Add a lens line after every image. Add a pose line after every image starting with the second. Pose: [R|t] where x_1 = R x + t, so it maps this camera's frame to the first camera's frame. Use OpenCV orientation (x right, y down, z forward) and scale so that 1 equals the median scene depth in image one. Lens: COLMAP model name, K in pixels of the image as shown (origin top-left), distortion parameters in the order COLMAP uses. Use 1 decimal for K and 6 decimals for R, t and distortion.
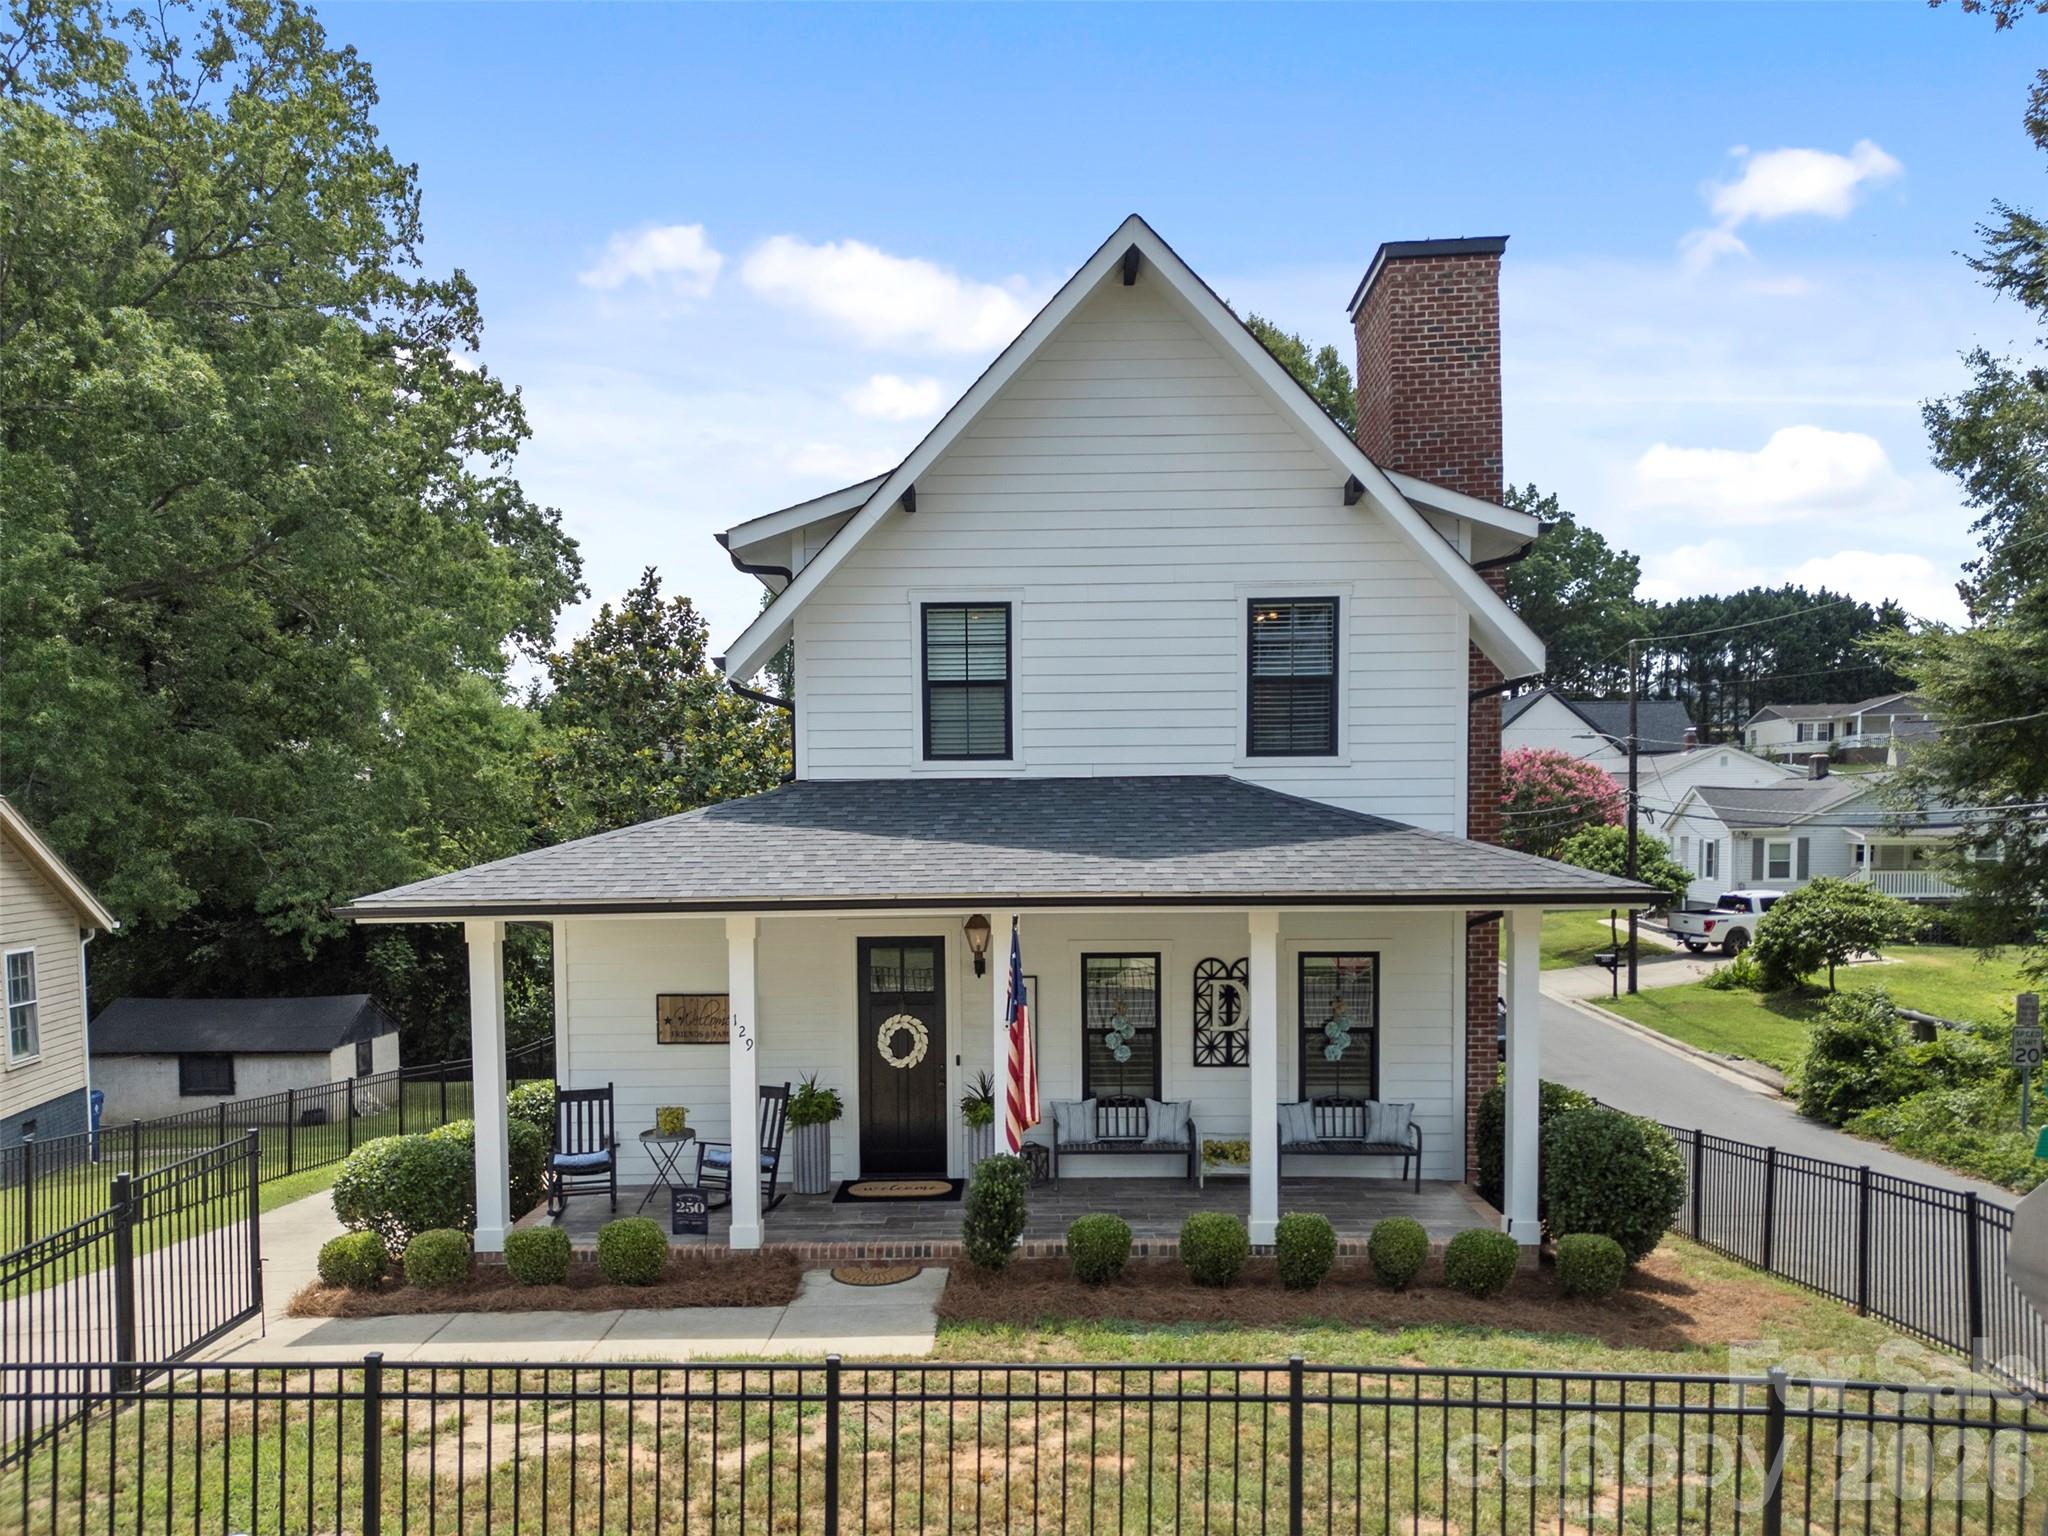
lens RADIAL K [[1493.4, 0, 1020.3], [0, 1493.4, 918.6], [0, 0, 1]] dist [0.033516, -0.008478]
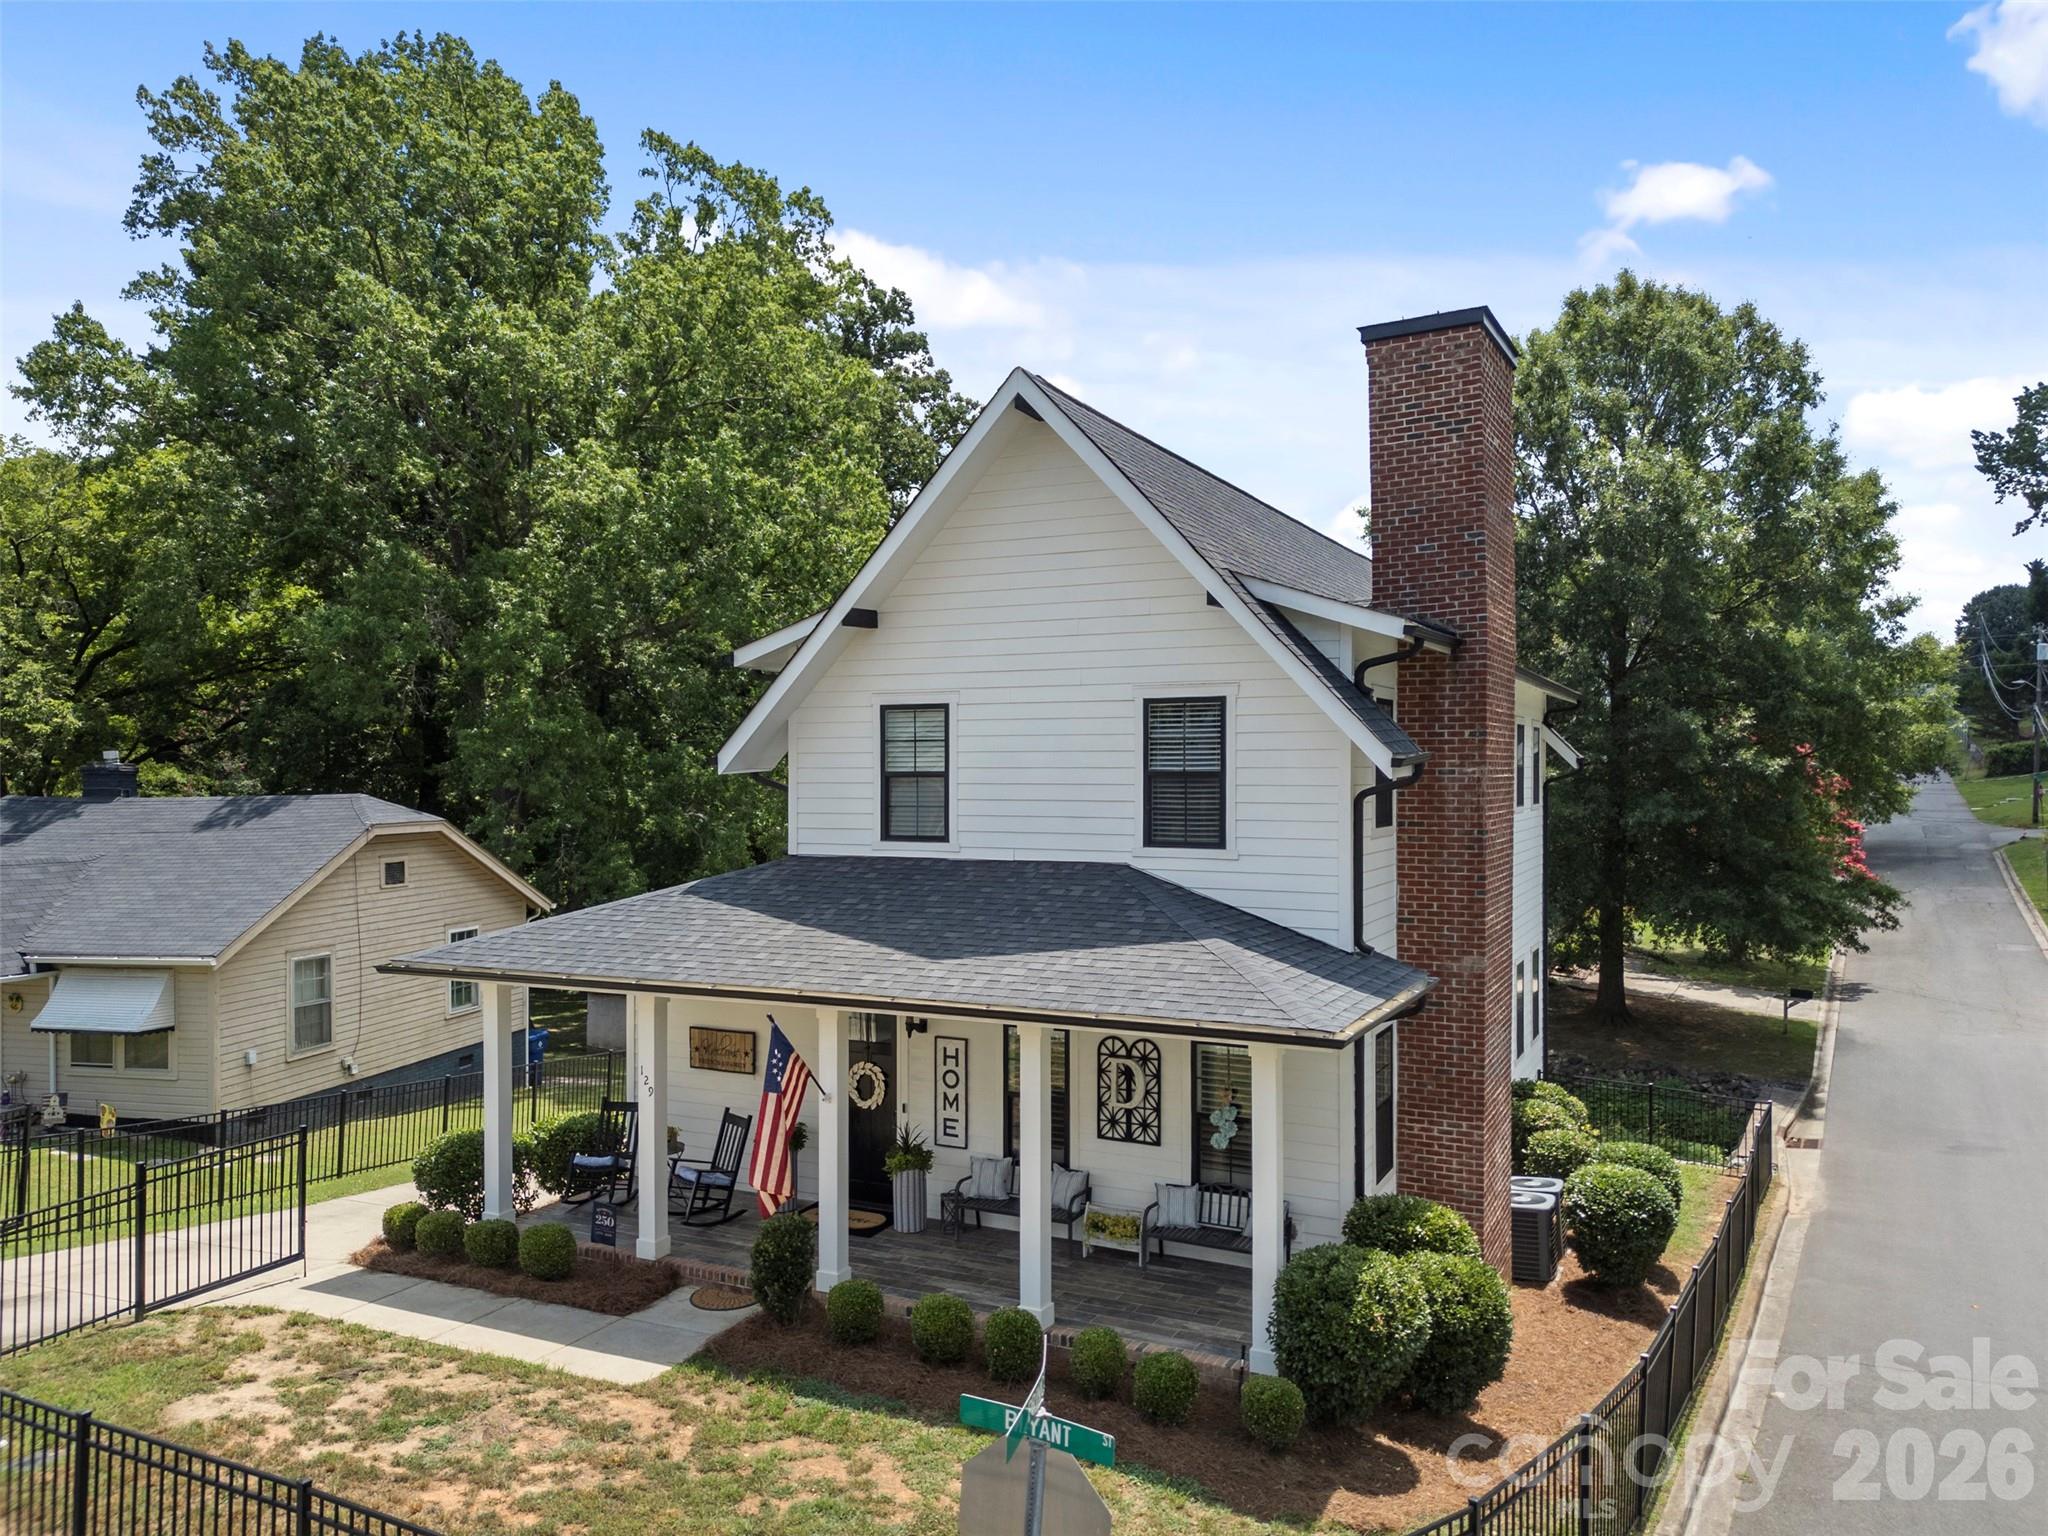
lens RADIAL K [[1469.7, 0, 1018.7], [0, 1469.7, 784.9], [0, 0, 1]] dist [0.031939, -0.006207]
pose [[0.901107, 0.012955, -0.433403, 0.516911], [-0.031442, 0.998874, -0.035515, -0.112070], [0.432455, 0.045630, 0.900500, 0.029757]]
